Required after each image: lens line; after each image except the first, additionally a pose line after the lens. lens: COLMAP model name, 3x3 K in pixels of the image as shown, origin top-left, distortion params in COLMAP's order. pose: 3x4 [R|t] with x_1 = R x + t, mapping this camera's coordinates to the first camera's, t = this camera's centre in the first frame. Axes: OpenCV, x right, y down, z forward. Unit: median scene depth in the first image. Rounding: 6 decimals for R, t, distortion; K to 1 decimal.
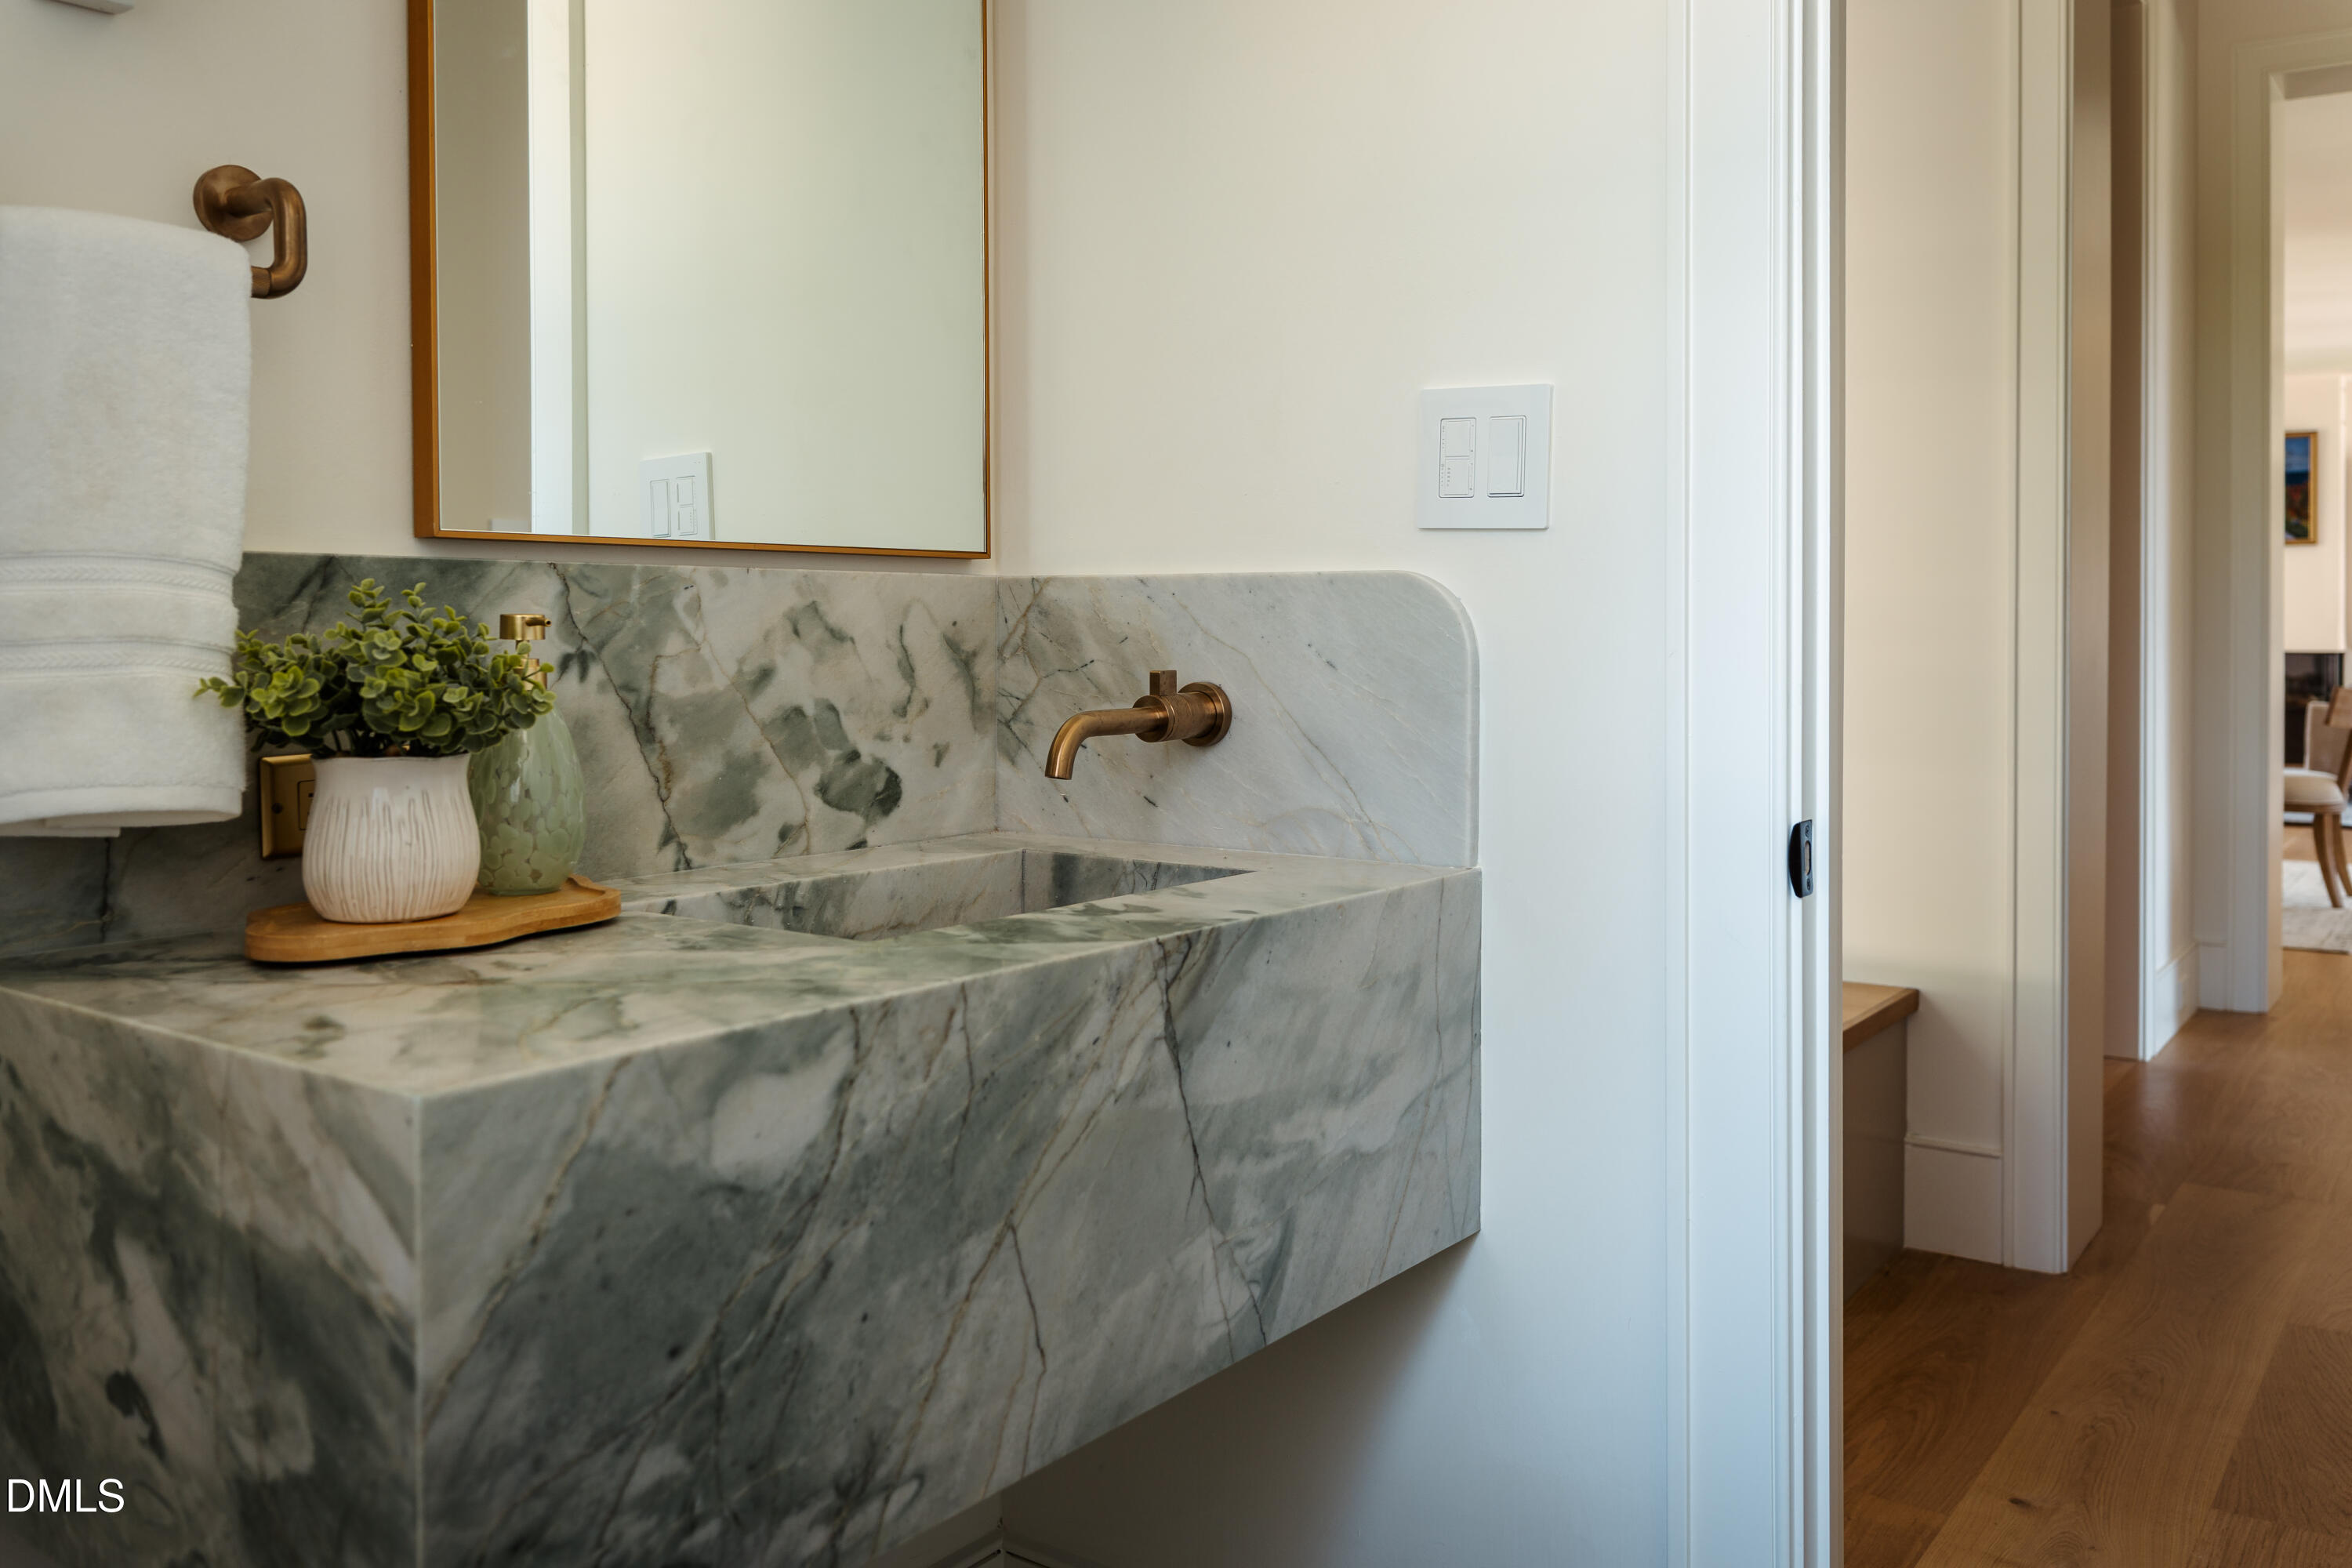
lens RADIAL K [[1986.8, 0, 1166.3], [0, 1986.8, 661.6], [0, 0, 1]] dist [-0.004218, 0.001535]
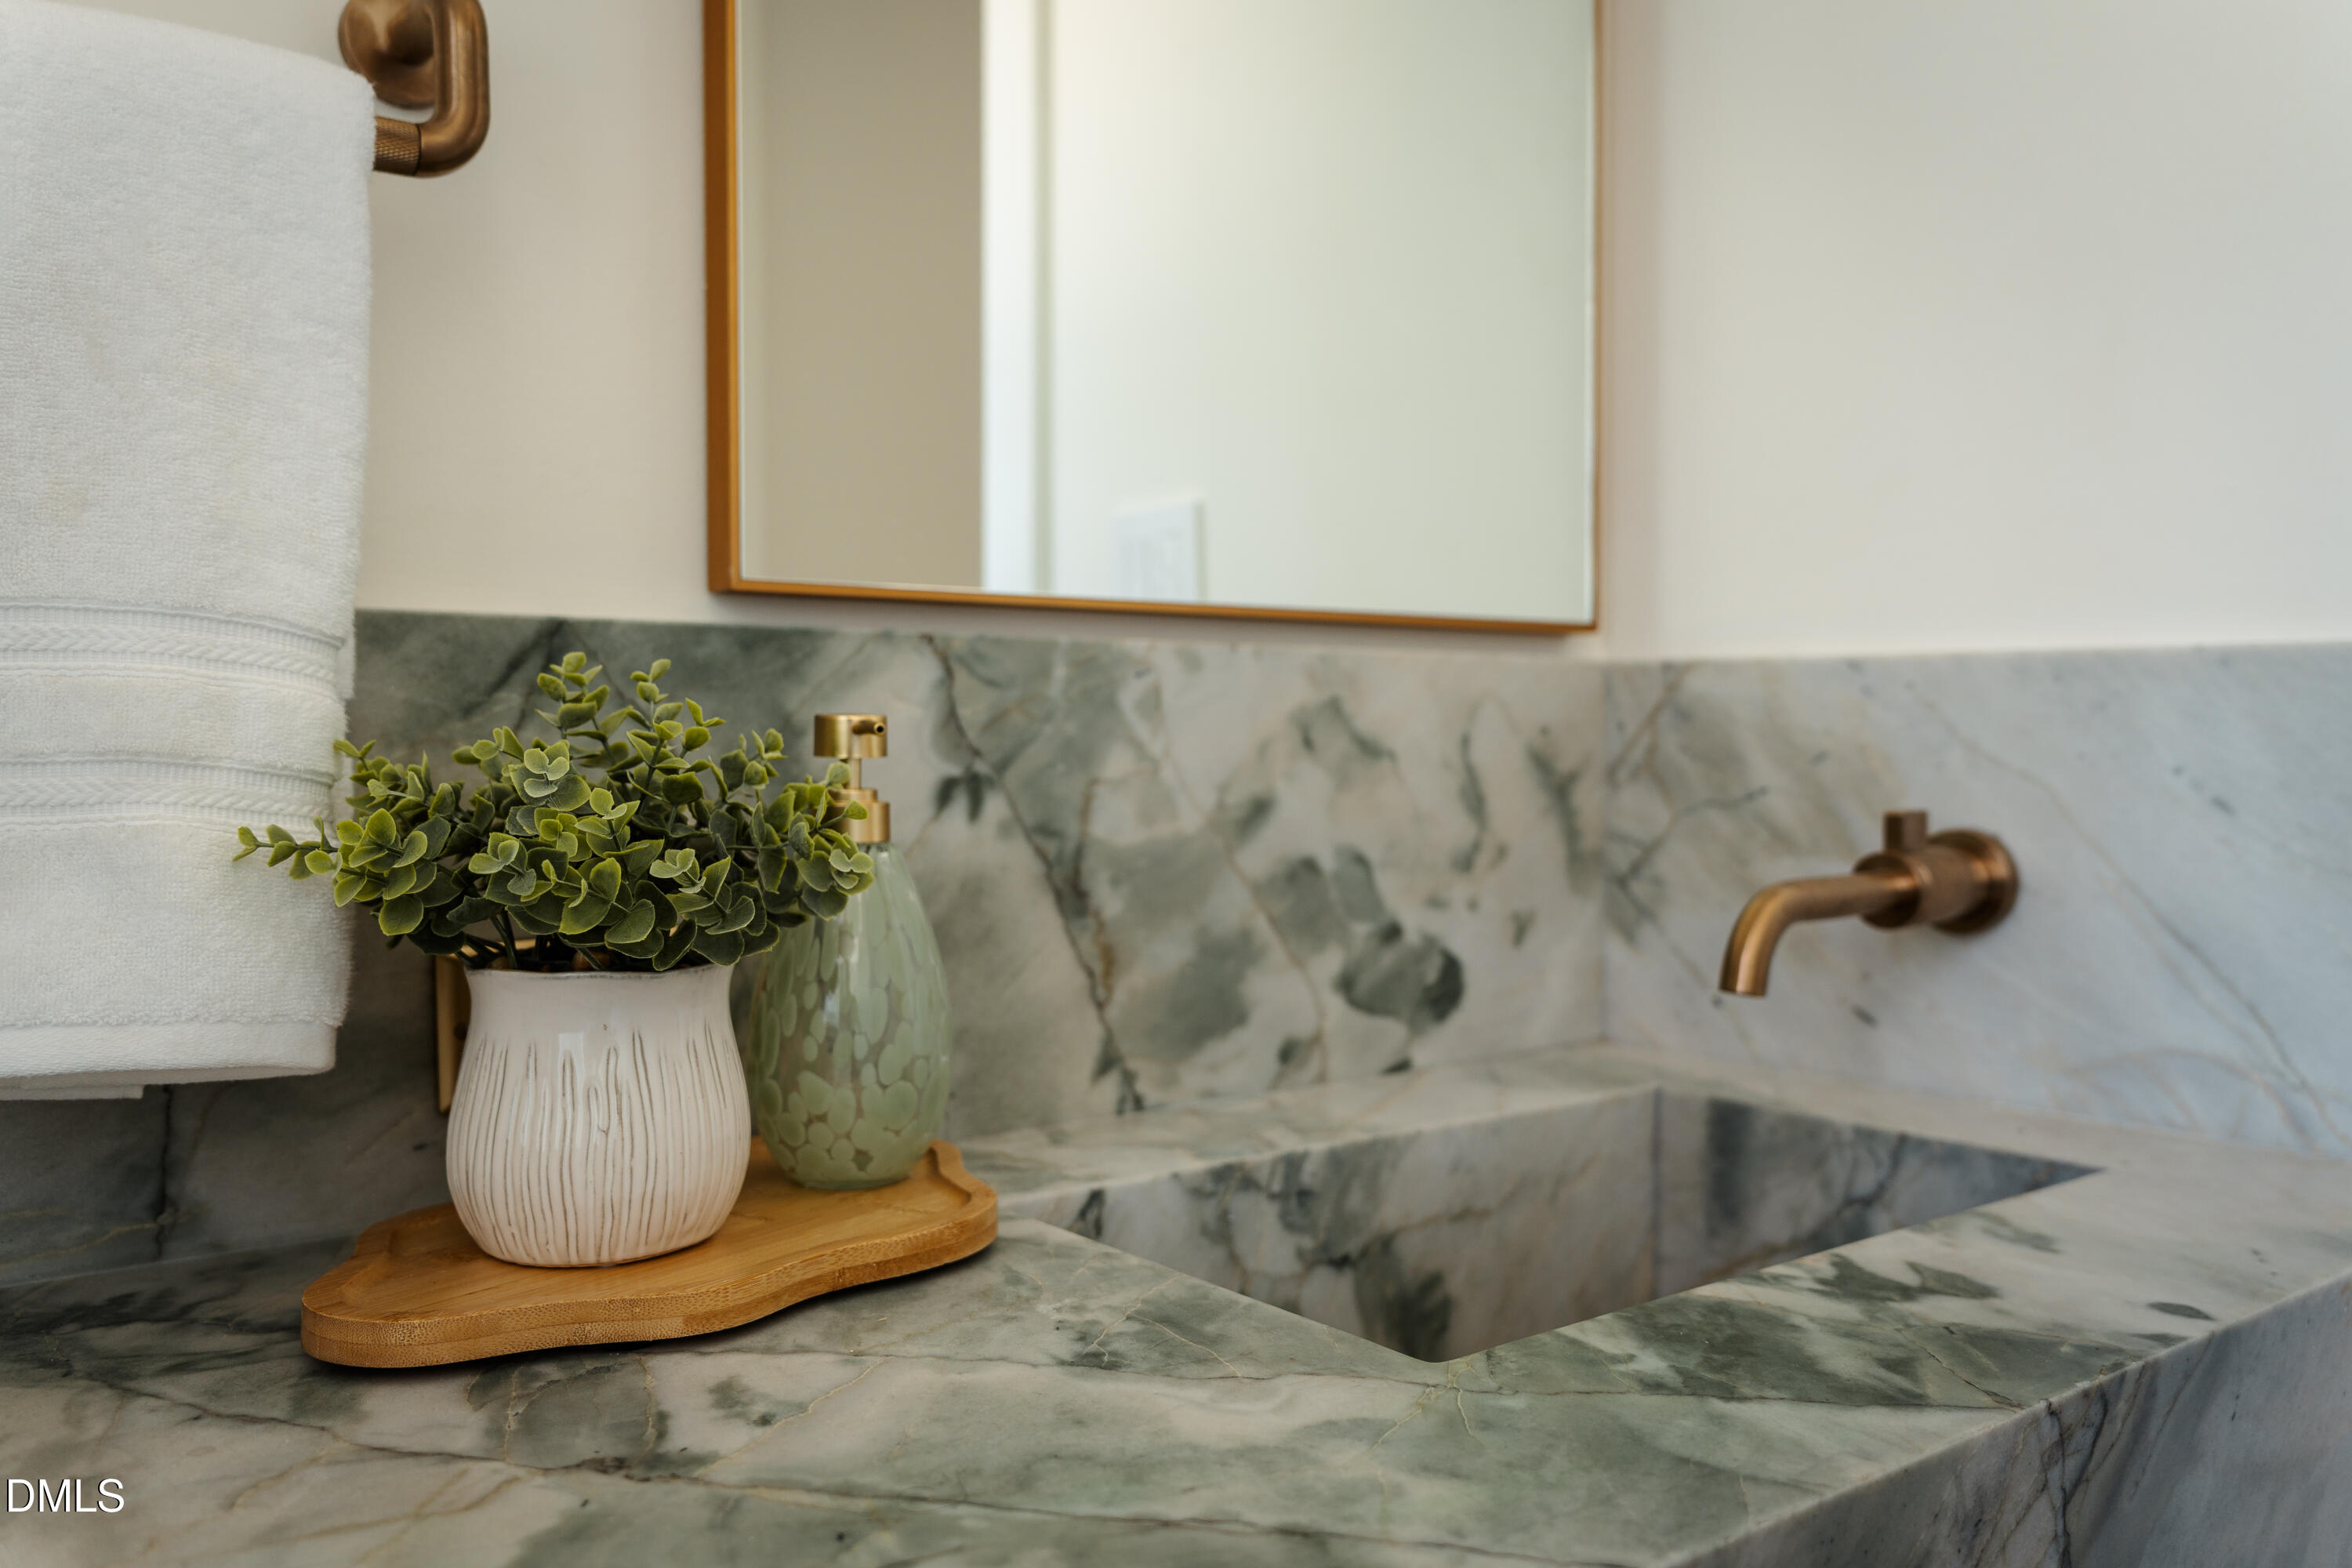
lens RADIAL K [[1905.6, 0, 1167.1], [0, 1905.6, 758.1], [0, 0, 1]] dist [0.001469, 0.001937]
pose [[0.965417, 0.007080, -0.260616, -0.074841], [-0.007830, 0.999968, -0.001840, -0.009395], [0.260595, 0.003817, 0.965441, 0.424211]]
